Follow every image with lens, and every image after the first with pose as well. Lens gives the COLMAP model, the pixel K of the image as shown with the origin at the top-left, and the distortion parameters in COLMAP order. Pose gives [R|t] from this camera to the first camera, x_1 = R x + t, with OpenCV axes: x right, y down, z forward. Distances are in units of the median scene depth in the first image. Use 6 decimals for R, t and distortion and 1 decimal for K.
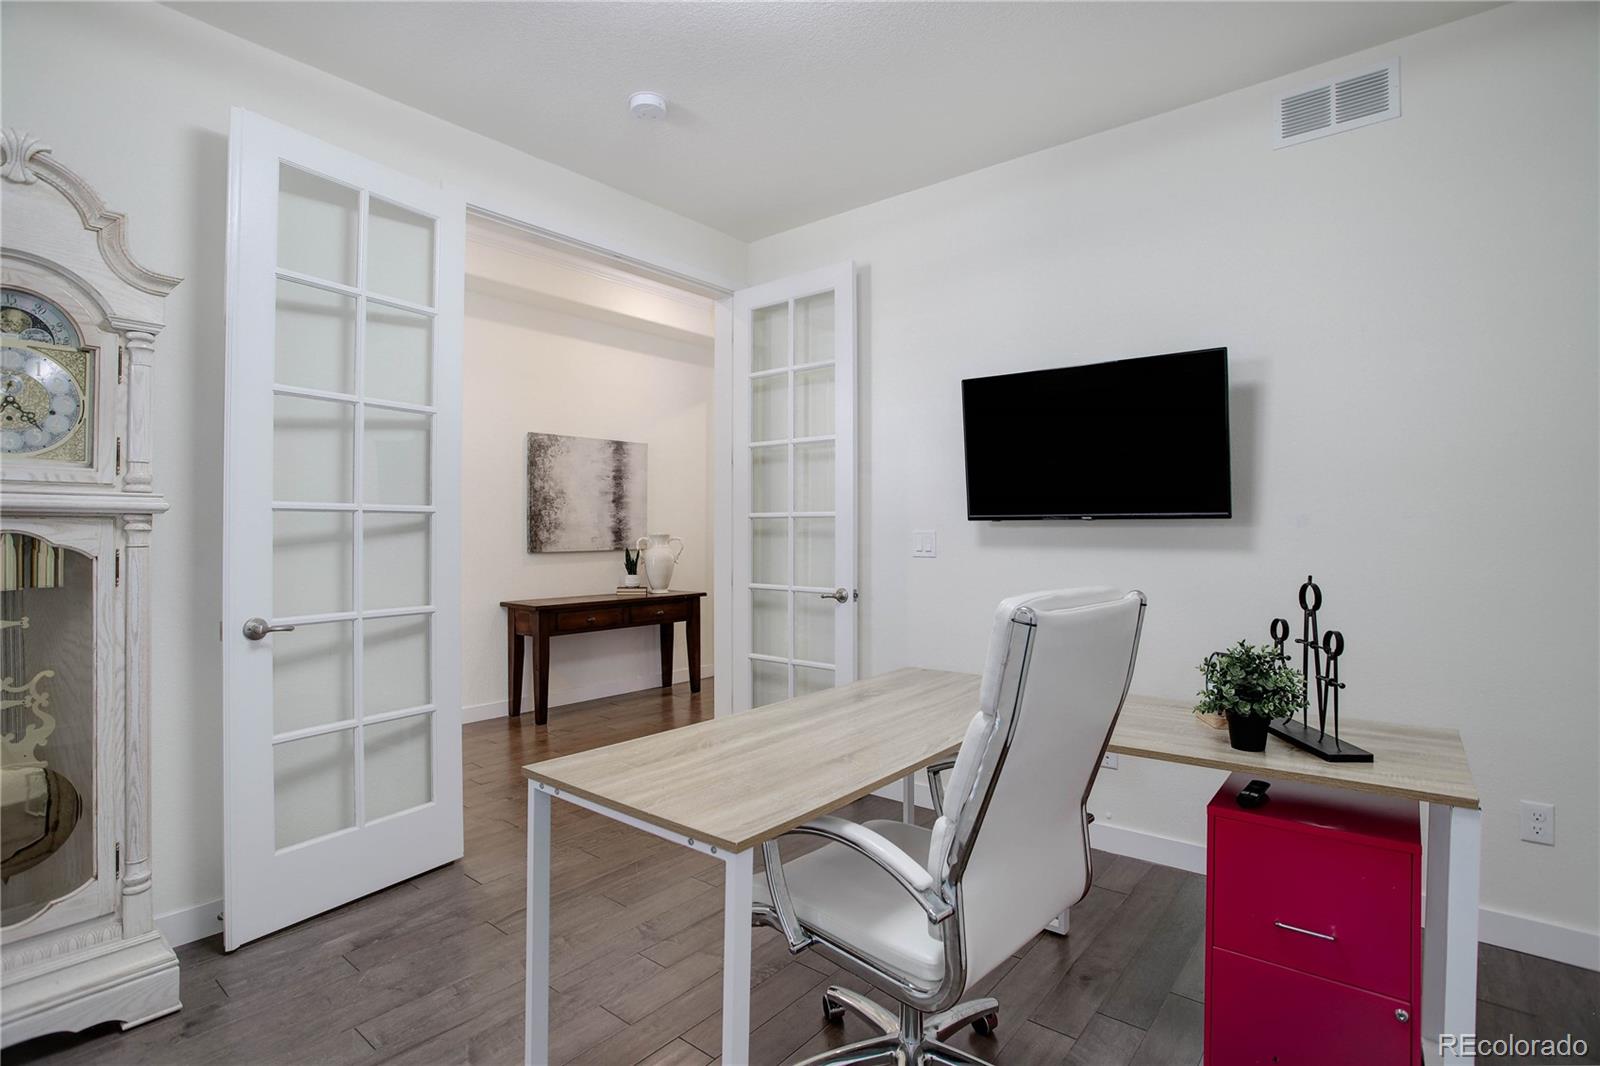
lens RADIAL K [[779.8, 0, 800.8], [0, 779.8, 528.1], [0, 0, 1]] dist [-0.063883, 0.023812]
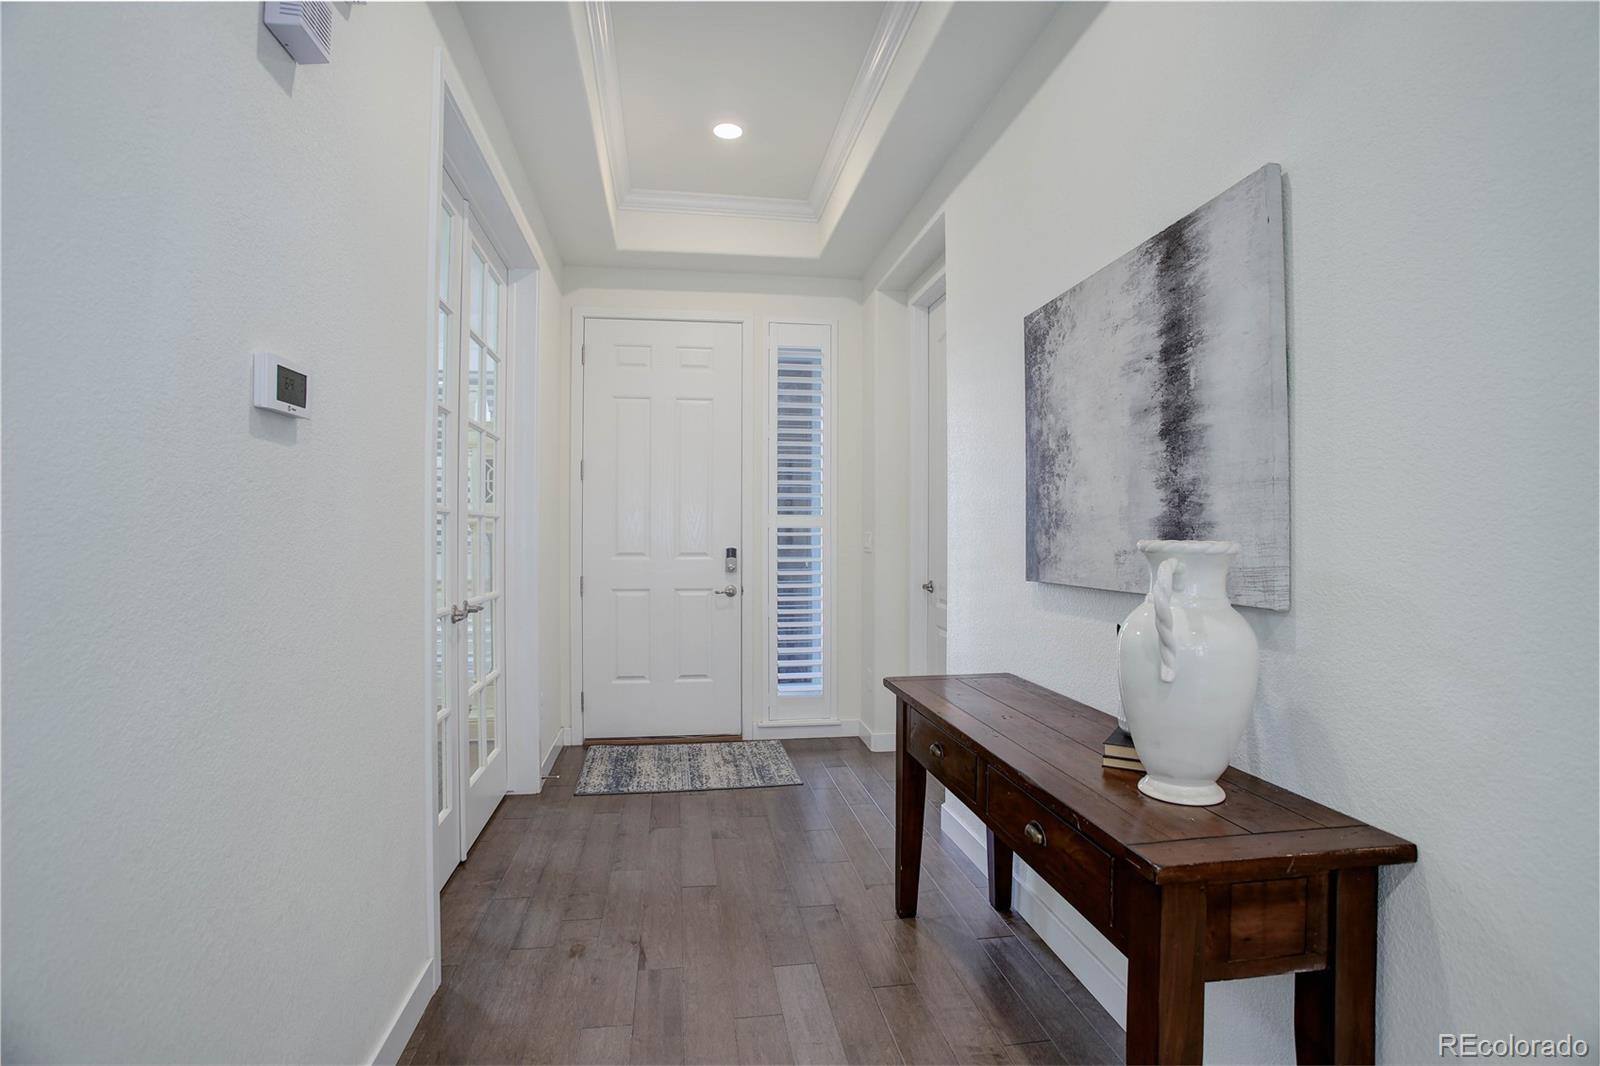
lens RADIAL K [[779.8, 0, 797.5], [0, 779.8, 531.1], [0, 0, 1]] dist [-0.063883, 0.023812]
pose [[-0.655639, -0.001553, -0.755073, 0.076088], [0.005540, 0.999961, -0.006867, 0.004540], [0.755054, -0.008685, -0.655605, 1.092791]]
